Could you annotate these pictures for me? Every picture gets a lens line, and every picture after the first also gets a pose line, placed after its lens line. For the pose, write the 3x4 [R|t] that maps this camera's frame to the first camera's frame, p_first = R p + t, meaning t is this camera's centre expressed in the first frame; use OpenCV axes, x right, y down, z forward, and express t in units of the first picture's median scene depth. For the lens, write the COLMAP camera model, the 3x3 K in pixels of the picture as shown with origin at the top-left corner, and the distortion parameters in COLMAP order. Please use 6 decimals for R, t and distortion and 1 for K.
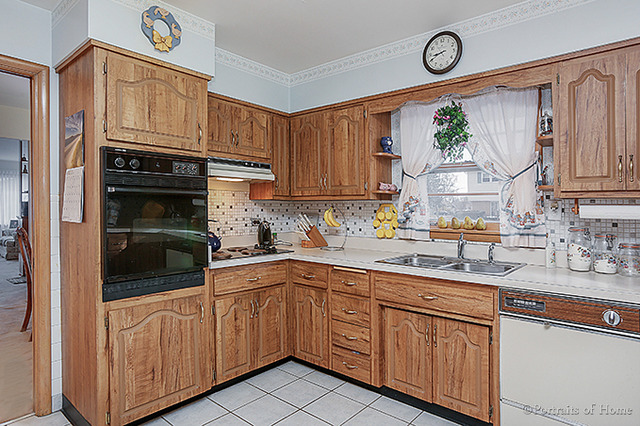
lens RADIAL K [[373.6, 0, 320.0], [0, 373.6, 213.0], [0, 0, 1]] dist [-0.038456, 0.000031]
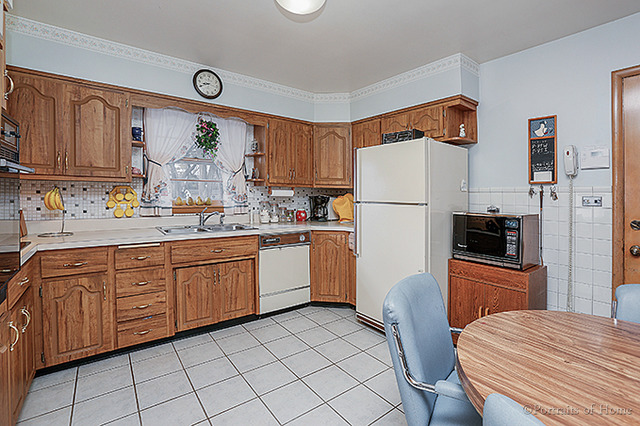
lens RADIAL K [[302.6, 0, 321.1], [0, 302.6, 191.1], [0, 0, 1]] dist [-0.001053, -0.000003]
pose [[0.233392, 0.004403, 0.972373, -0.702106], [0.002917, 0.999982, -0.005228, -0.003689], [-0.972378, 0.004057, 0.233375, 0.282196]]
